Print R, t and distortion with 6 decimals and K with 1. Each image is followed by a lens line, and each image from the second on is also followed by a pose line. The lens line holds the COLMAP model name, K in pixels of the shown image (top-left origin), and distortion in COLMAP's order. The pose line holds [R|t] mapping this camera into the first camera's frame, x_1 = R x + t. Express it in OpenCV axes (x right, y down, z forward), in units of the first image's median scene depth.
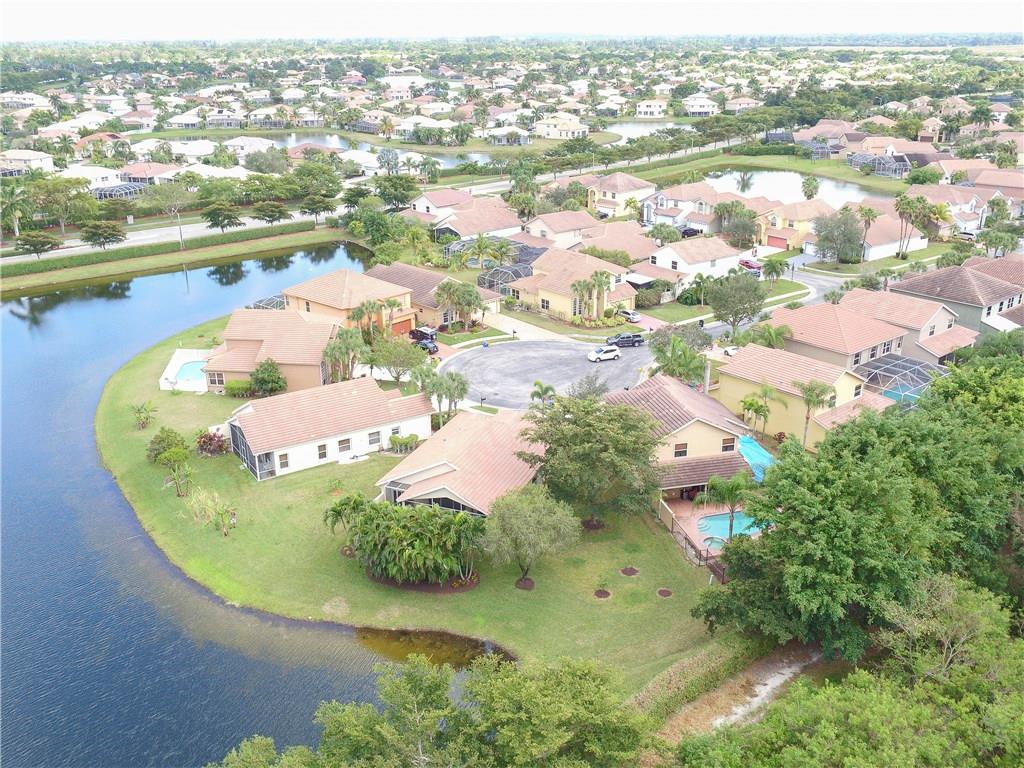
lens RADIAL K [[902.9, 0, 512.0], [0, 902.9, 384.0], [0, 0, 1]] dist [-0.004035, -0.004000]
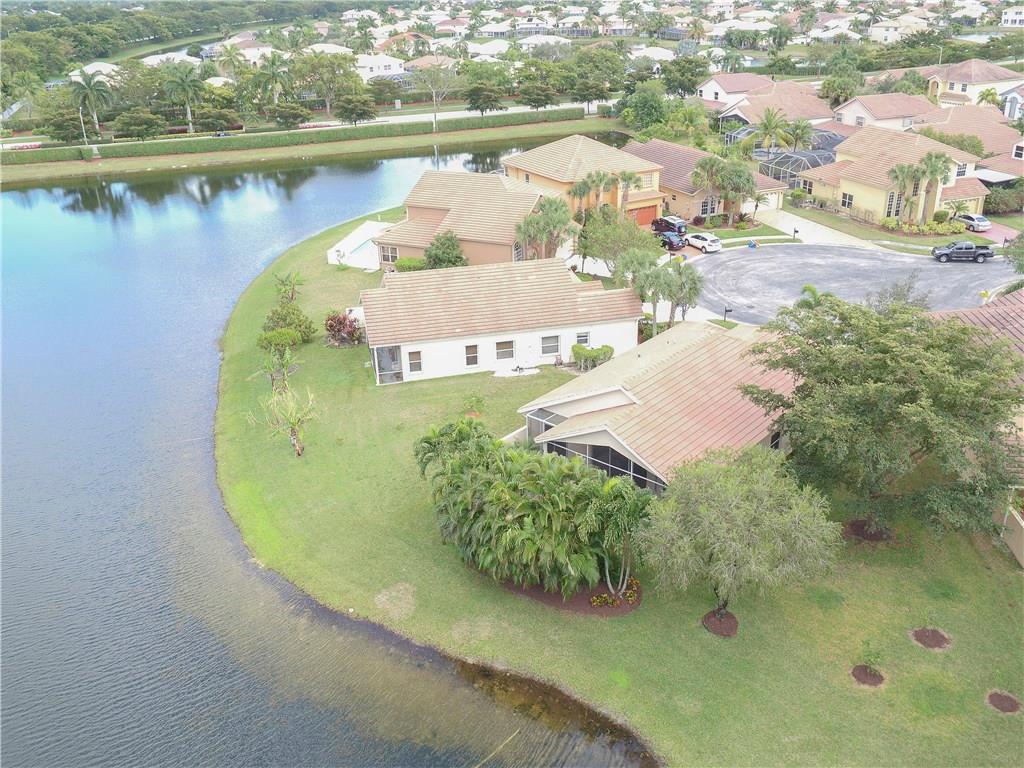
lens RADIAL K [[902.9, 0, 512.0], [0, 902.9, 384.0], [0, 0, 1]] dist [-0.004035, -0.004000]
pose [[0.944505, 0.120486, -0.305603, 0.025251], [-0.097725, 0.991246, 0.088774, 0.023442], [0.313624, -0.053982, 0.948012, 0.253822]]
